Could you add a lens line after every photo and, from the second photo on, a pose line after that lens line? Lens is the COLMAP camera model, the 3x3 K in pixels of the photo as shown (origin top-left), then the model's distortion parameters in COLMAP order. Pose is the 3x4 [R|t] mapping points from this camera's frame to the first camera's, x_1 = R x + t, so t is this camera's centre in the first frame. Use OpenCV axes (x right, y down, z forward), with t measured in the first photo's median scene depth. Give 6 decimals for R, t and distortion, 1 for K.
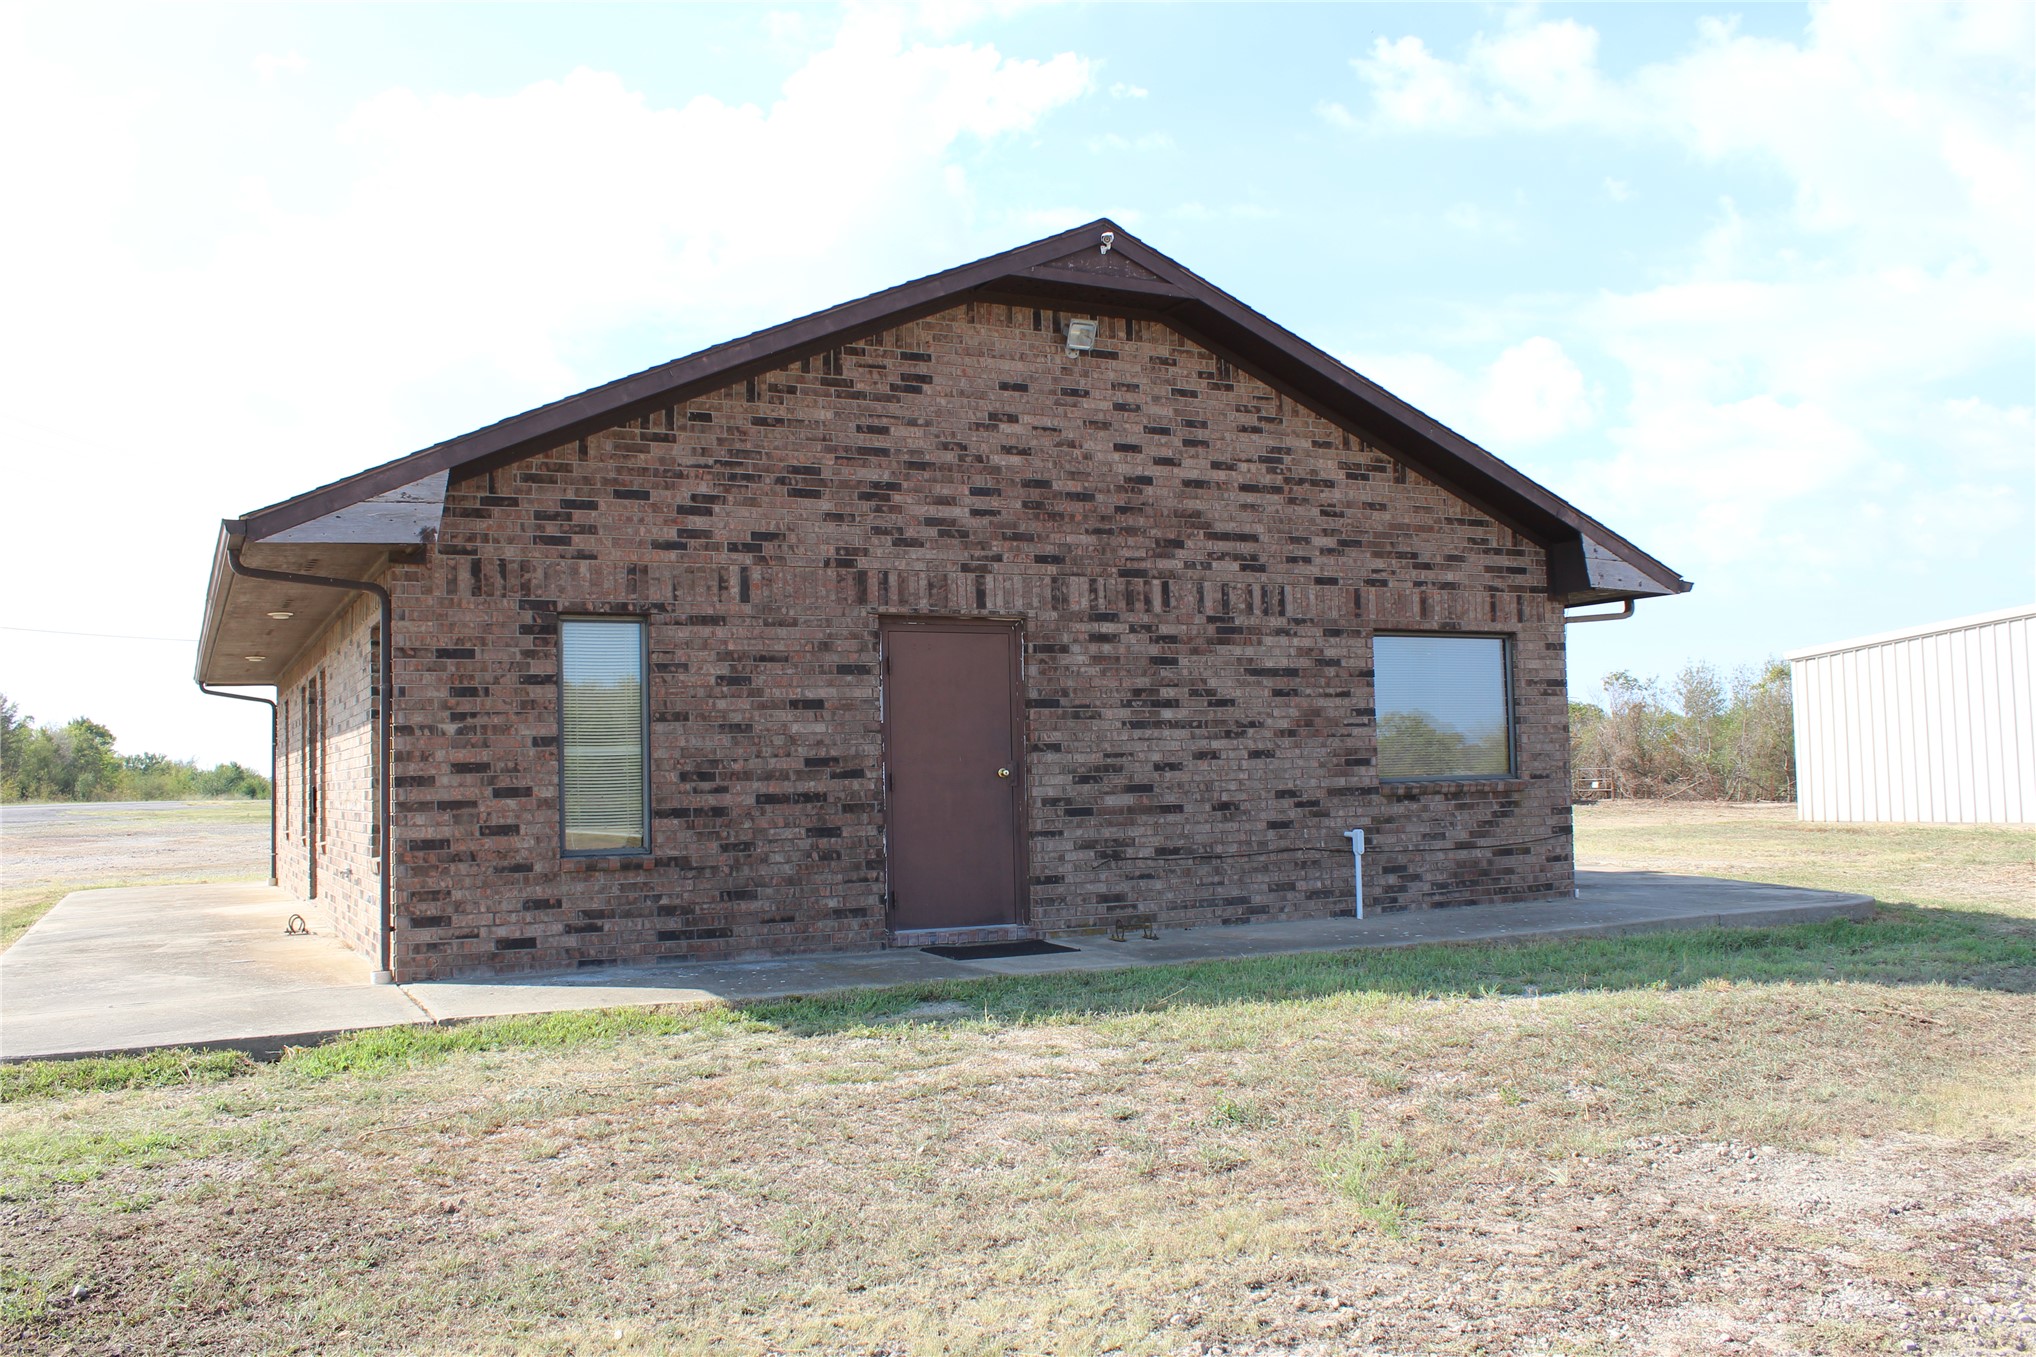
lens RADIAL K [[1722.5, 0, 1018.0], [0, 1722.5, 678.5], [0, 0, 1]] dist [-0.172462, 0.163287]
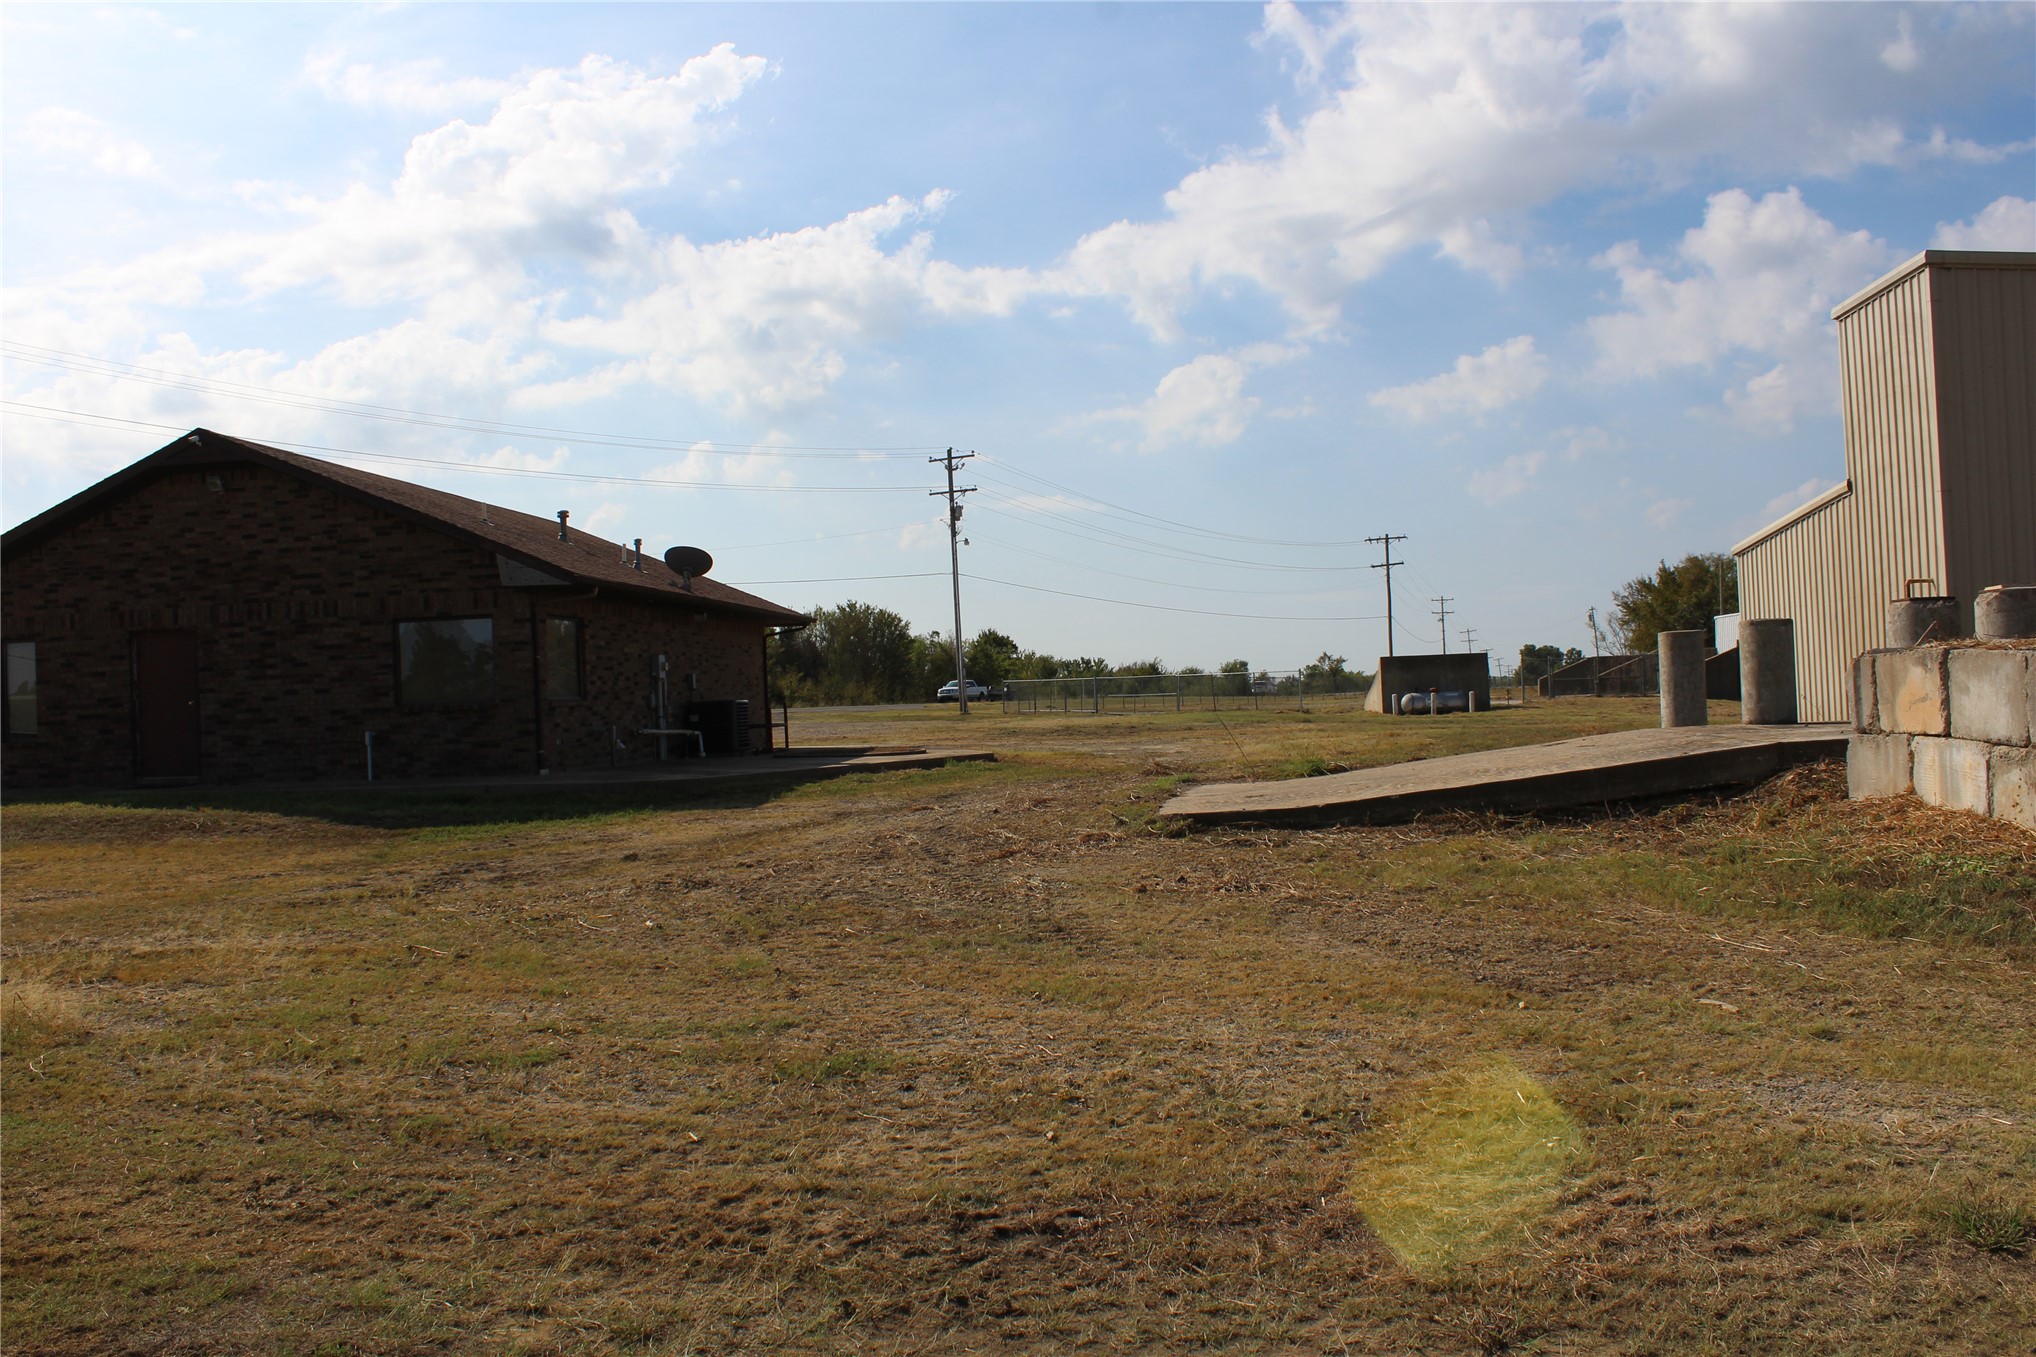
lens RADIAL K [[1722.5, 0, 1018.0], [0, 1722.5, 678.5], [0, 0, 1]] dist [-0.172462, 0.163287]
pose [[0.832267, -0.014578, -0.554184, 1.883343], [0.050760, 0.997459, 0.049992, -0.024229], [0.552047, -0.069737, 0.830892, -0.112571]]
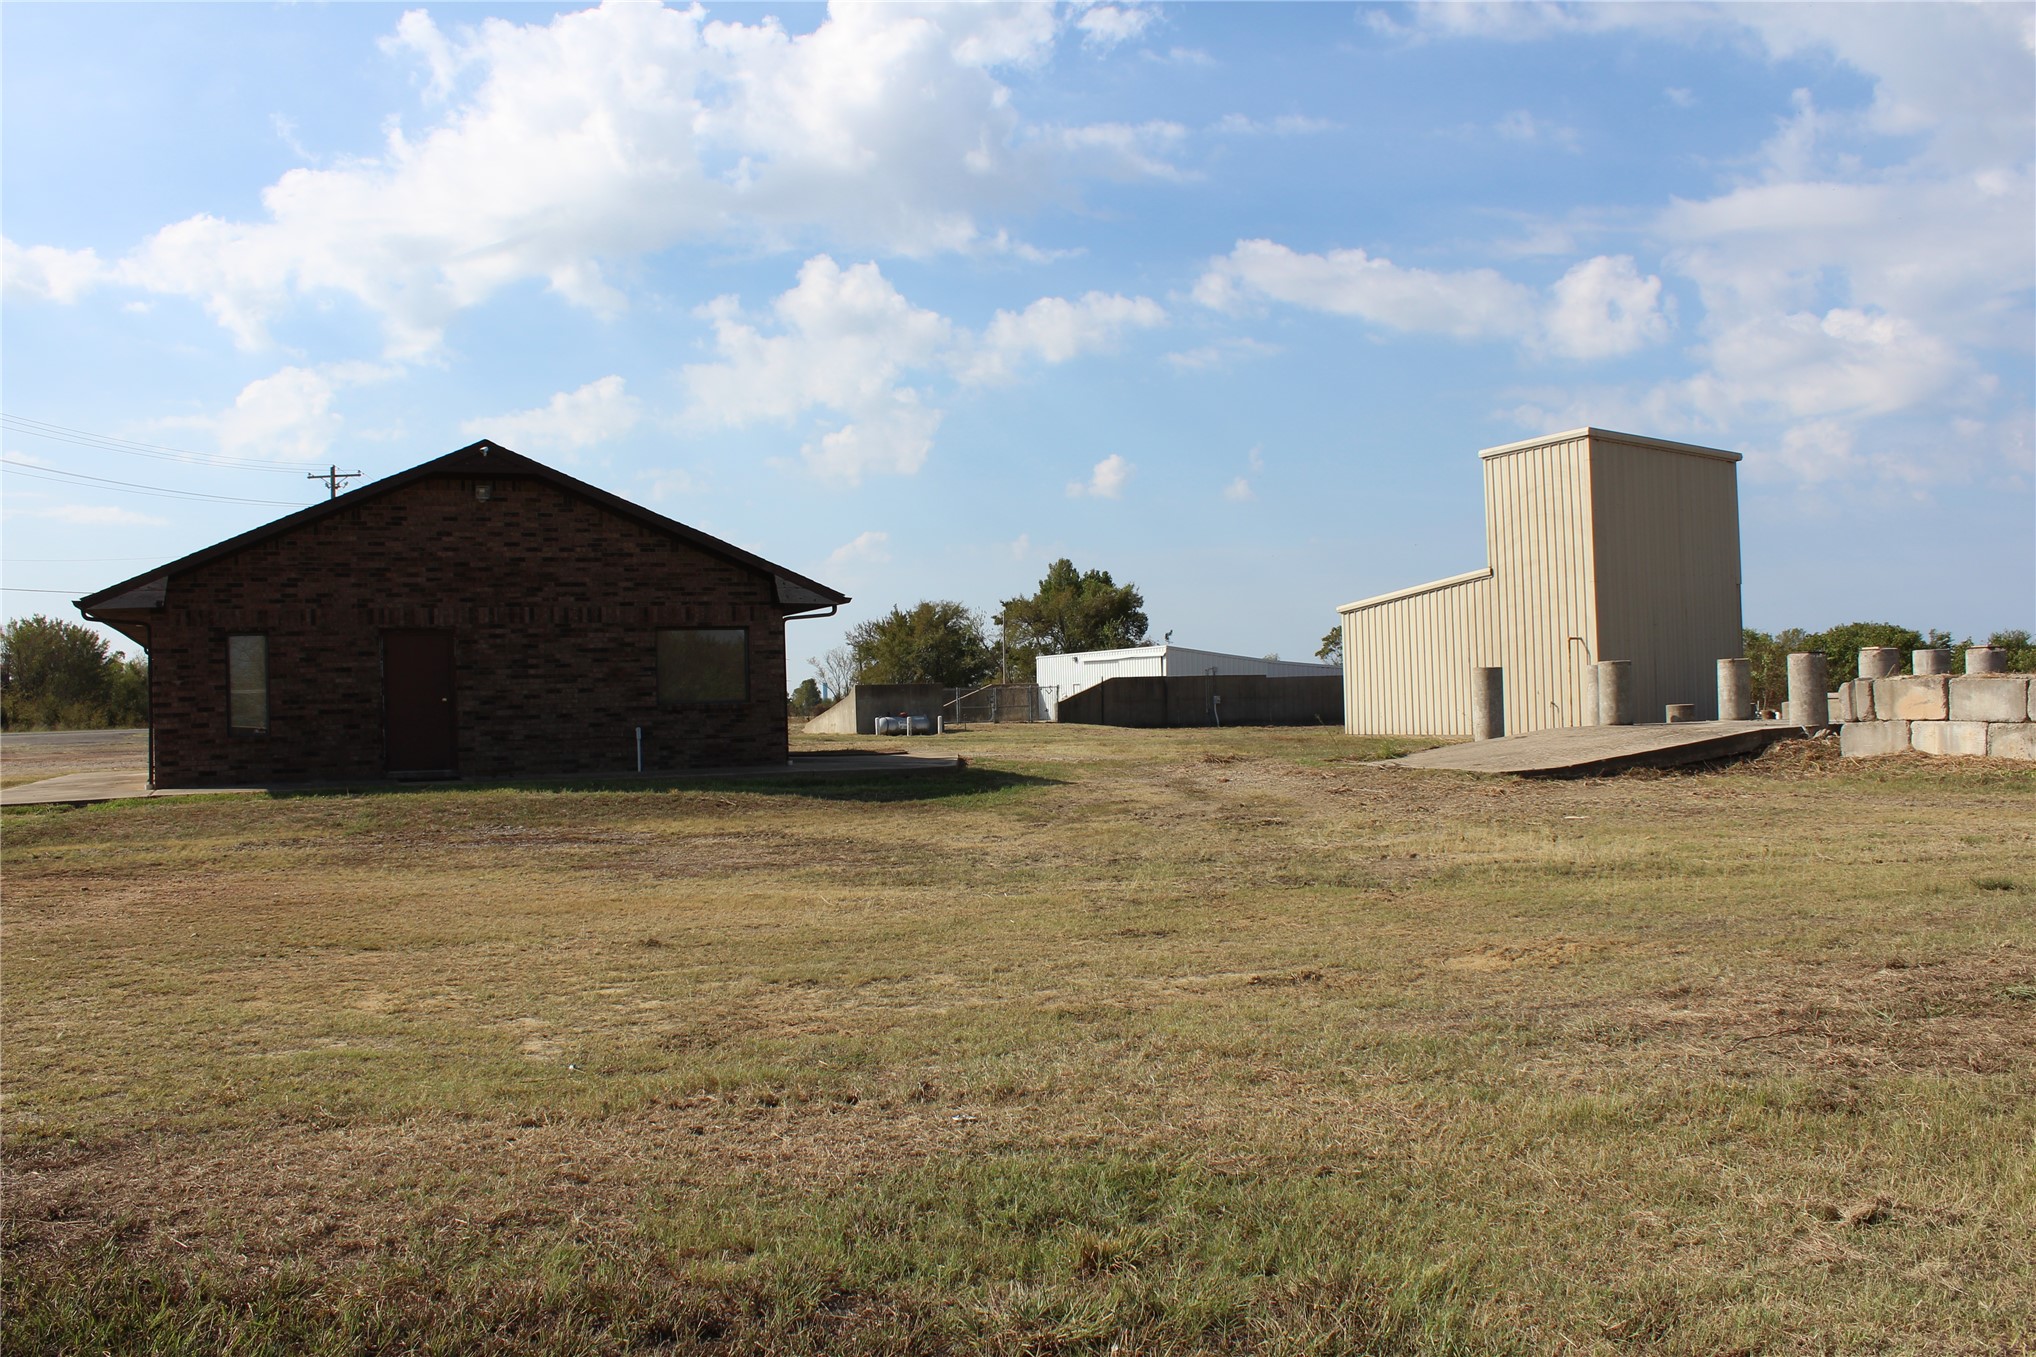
lens RADIAL K [[1722.5, 0, 1018.0], [0, 1722.5, 678.5], [0, 0, 1]] dist [-0.172462, 0.163287]
pose [[0.998552, -0.004148, -0.053627, 0.803939], [0.006592, 0.998944, 0.045478, -0.062266], [0.053382, -0.045766, 0.997525, -1.052480]]
